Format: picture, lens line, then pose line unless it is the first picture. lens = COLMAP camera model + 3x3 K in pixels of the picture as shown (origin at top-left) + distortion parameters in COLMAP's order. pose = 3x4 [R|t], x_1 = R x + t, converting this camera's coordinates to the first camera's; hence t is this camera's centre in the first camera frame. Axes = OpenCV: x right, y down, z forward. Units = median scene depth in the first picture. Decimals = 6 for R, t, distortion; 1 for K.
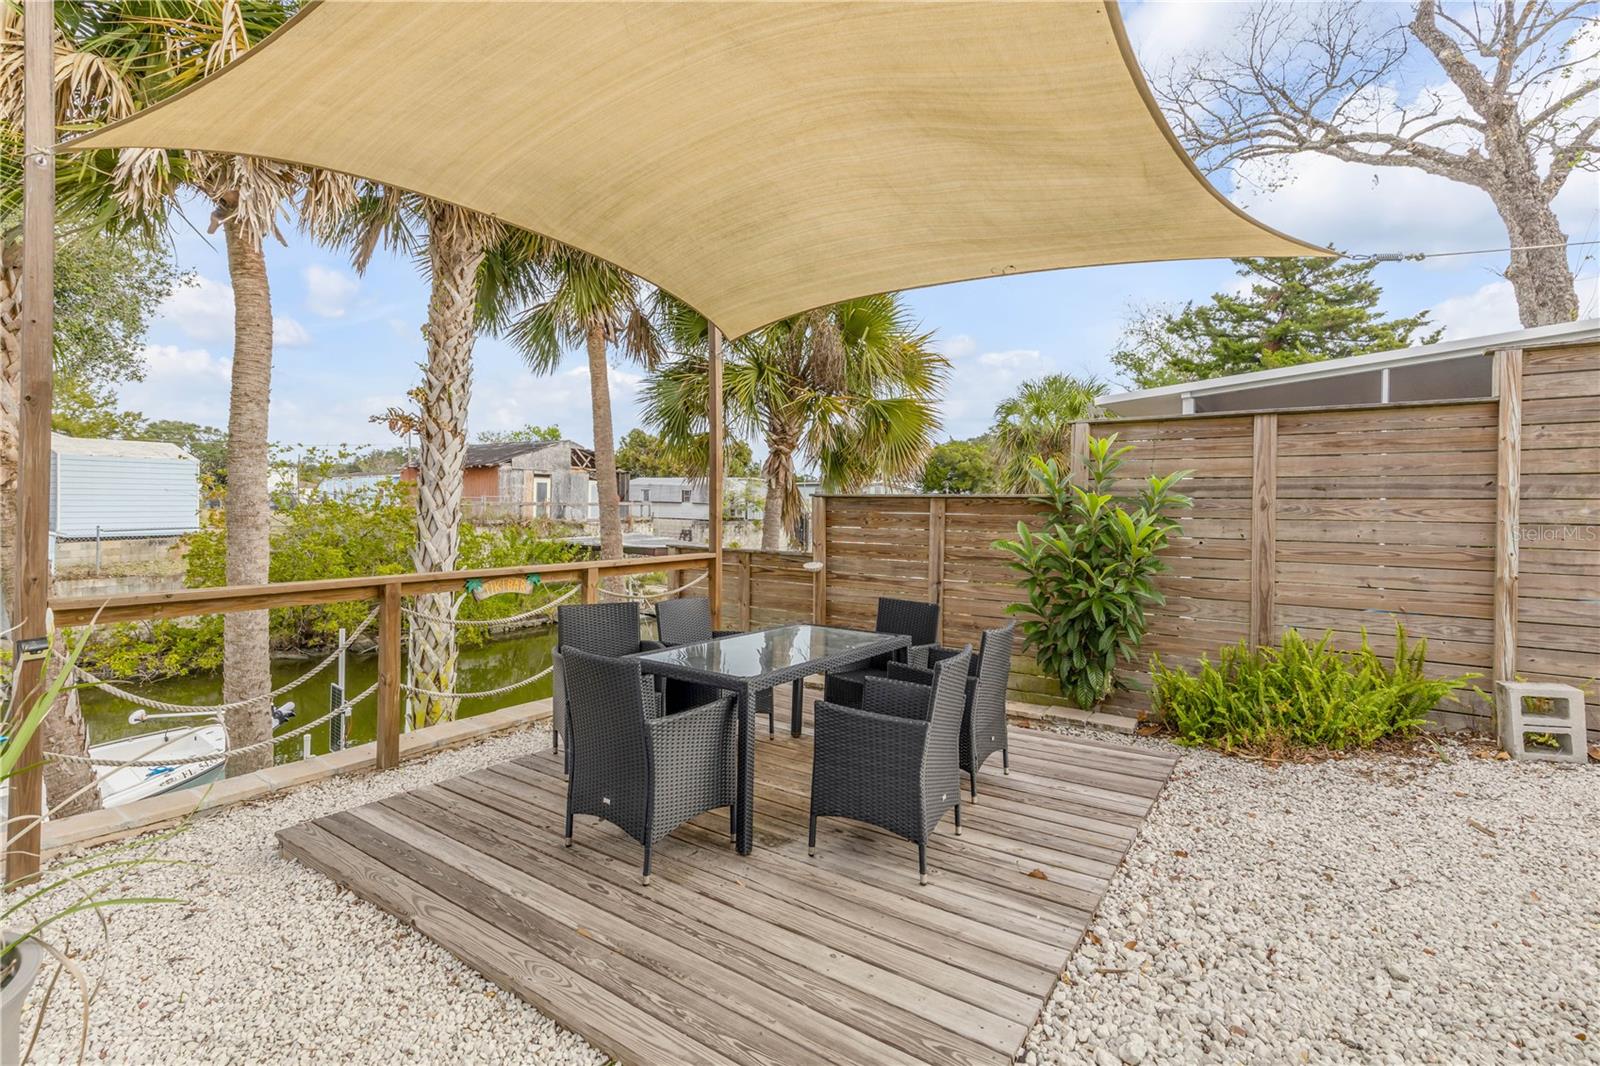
lens RADIAL K [[734.1, 0, 791.9], [0, 734.1, 512.2], [0, 0, 1]] dist [0.000854, -0.000807]
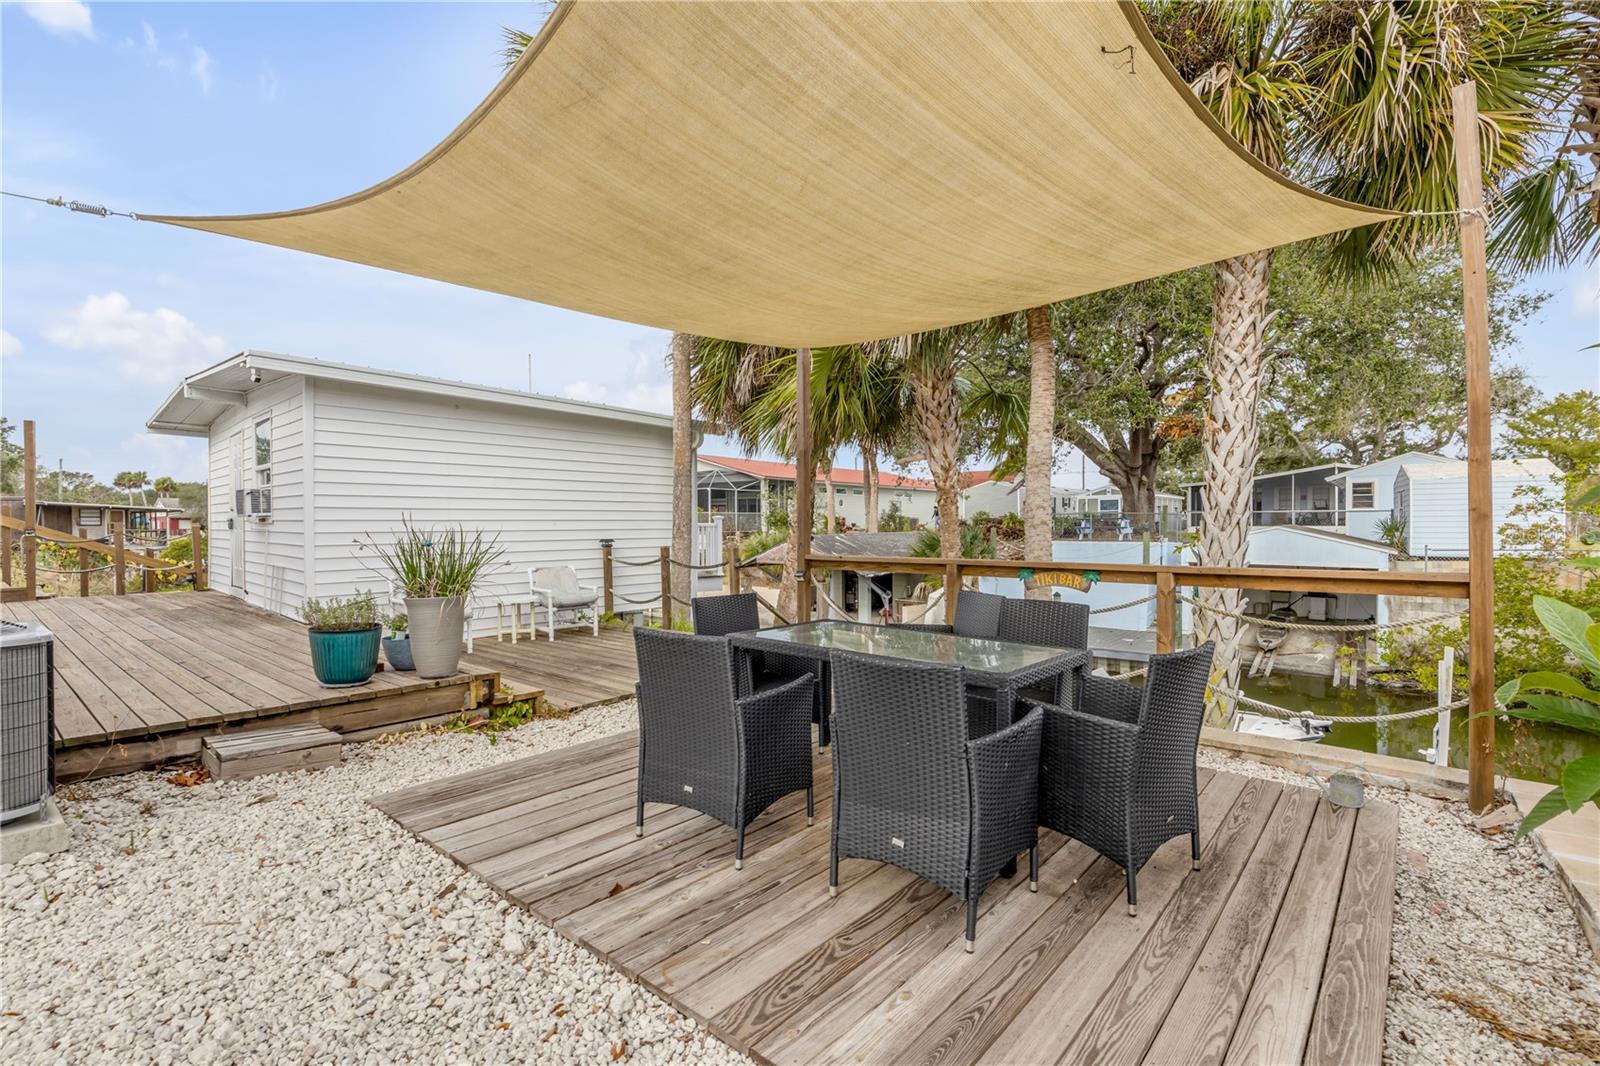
lens RADIAL K [[742.0, 0, 798.7], [0, 742.0, 512.1], [0, 0, 1]] dist [-0.000522, -0.000166]
pose [[-0.092558, -0.032036, -0.995192, 0.625843], [-0.007934, 0.999474, -0.031436, 0.036777], [0.995676, 0.004986, -0.092764, 0.672167]]
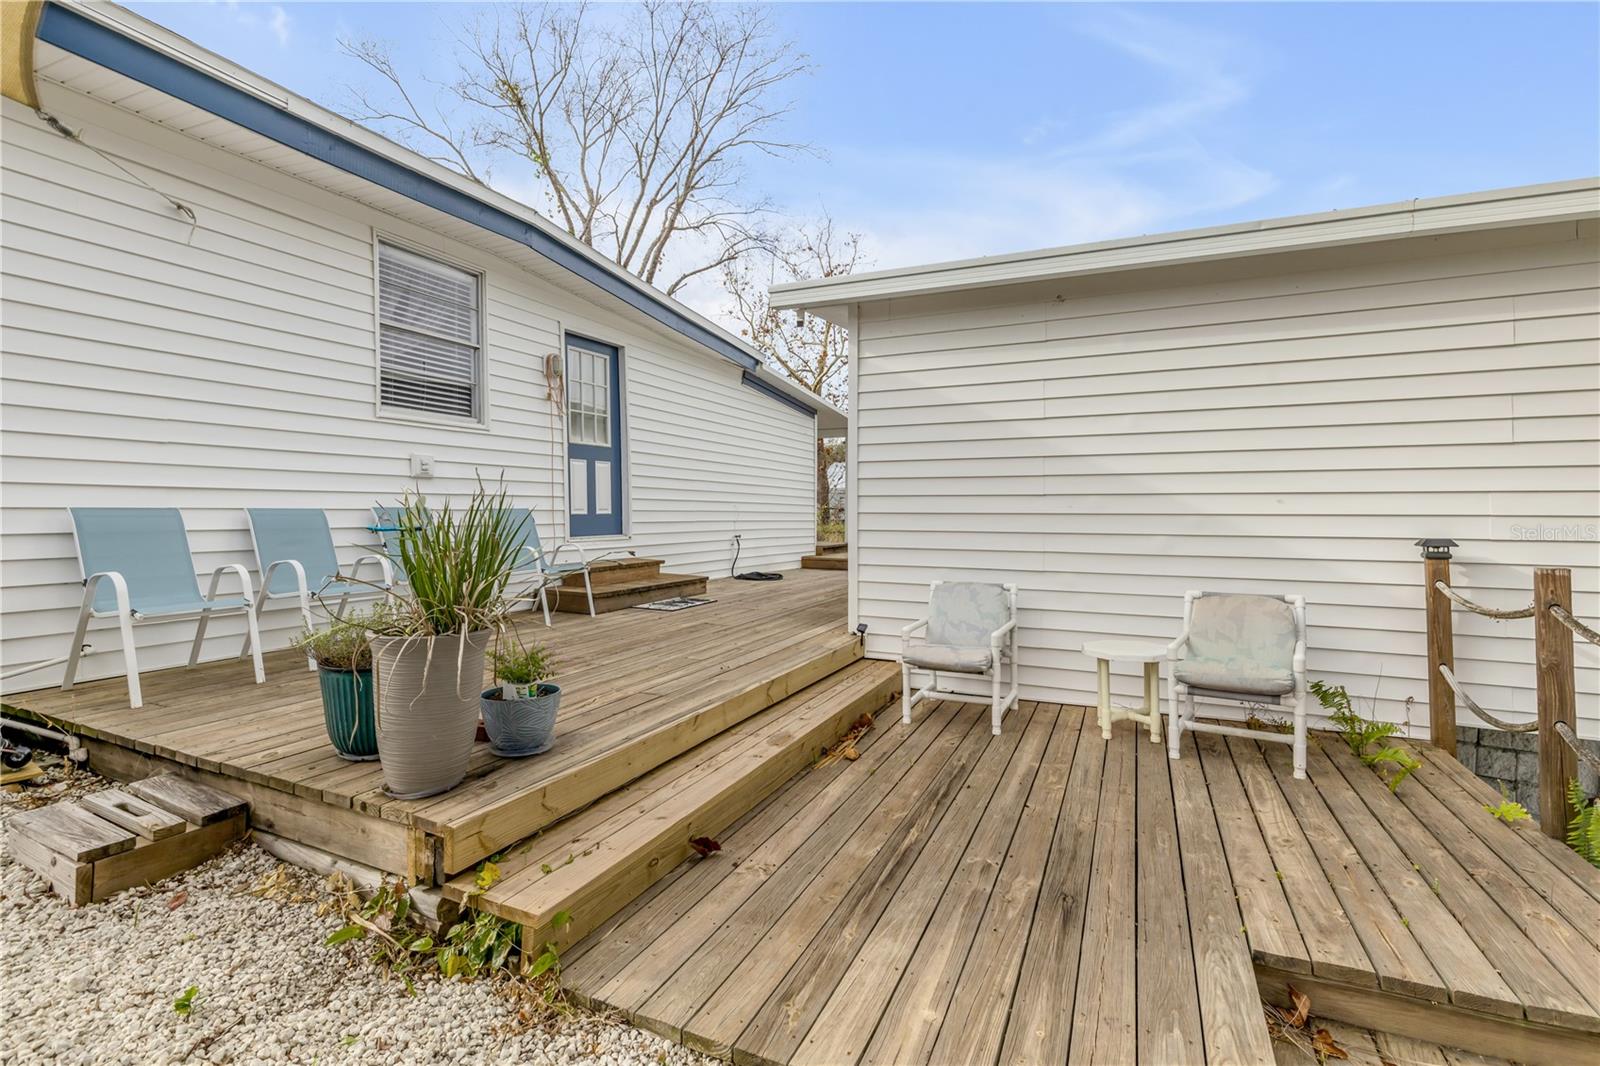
lens RADIAL K [[734.1, 0, 791.9], [0, 734.1, 512.2], [0, 0, 1]] dist [0.000854, -0.000807]
pose [[-0.985332, -0.021348, -0.169309, -0.350506], [-0.023348, 0.999679, 0.009829, 0.031392], [0.169045, 0.013638, -0.985514, 0.640431]]
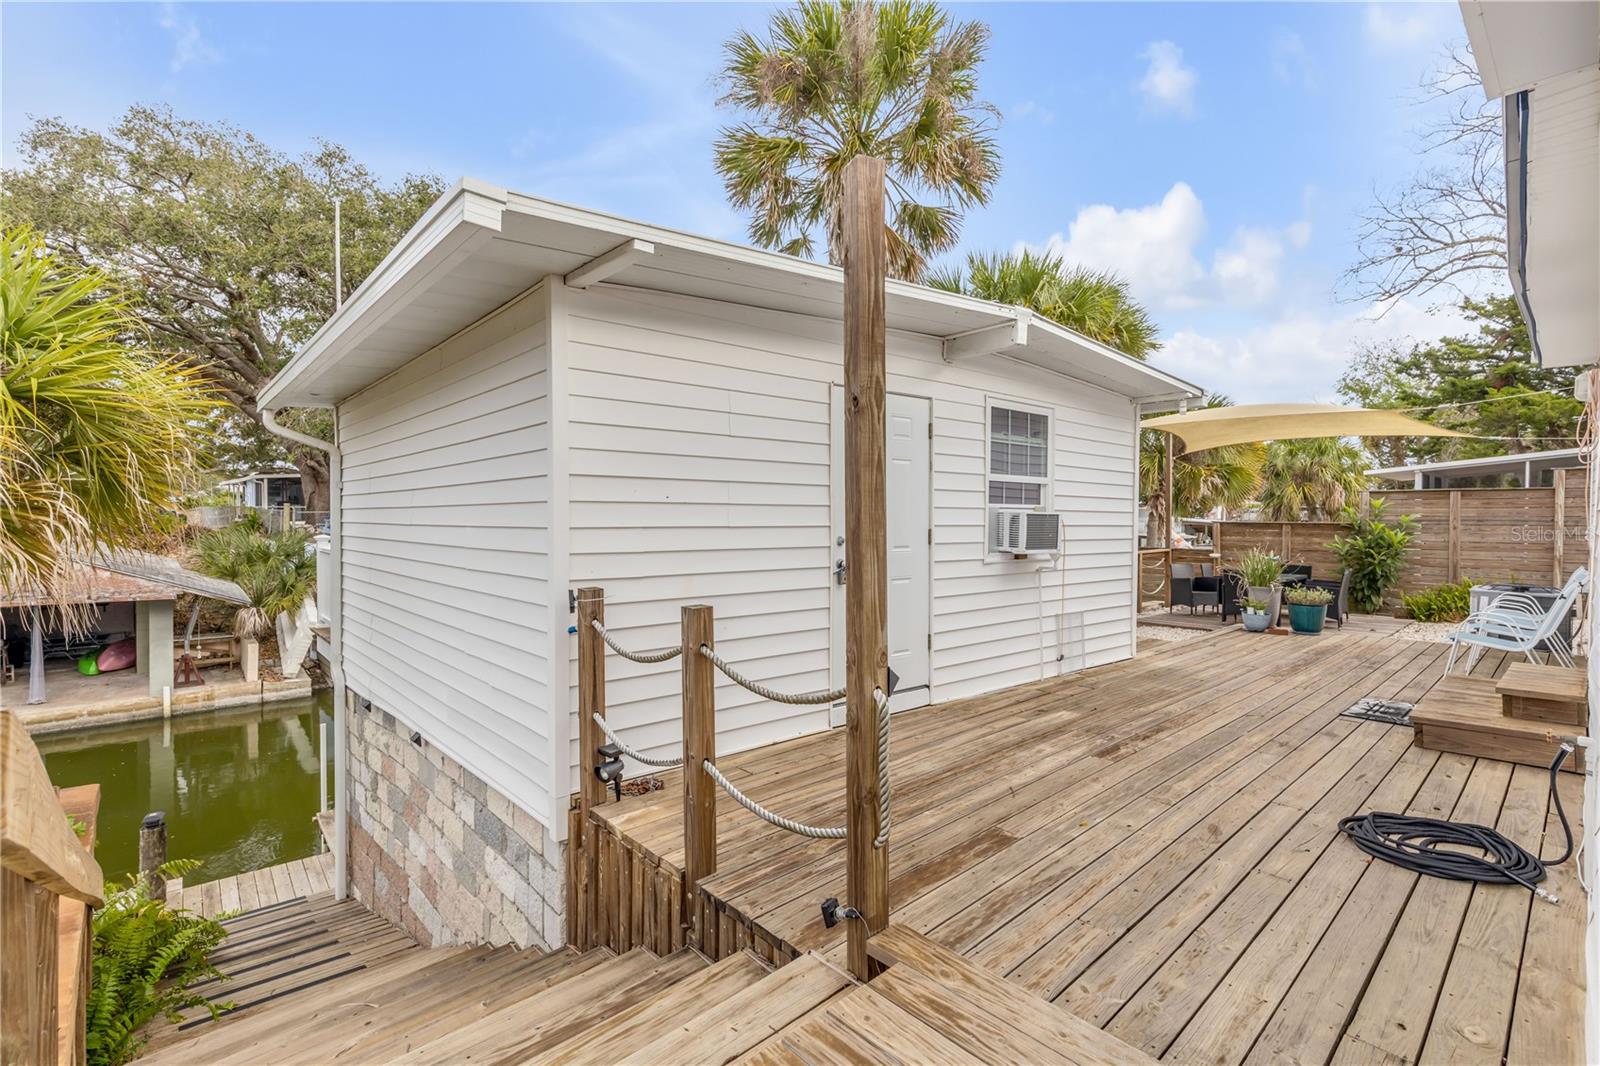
lens RADIAL K [[717.5, 0, 804.1], [0, 717.5, 527.1], [0, 0, 1]] dist [0.000206, -0.000154]
pose [[0.977820, -0.005058, -0.209385, -0.889851], [0.006251, 0.999968, 0.005038, -0.033716], [0.209353, -0.006235, 0.977820, -1.632113]]
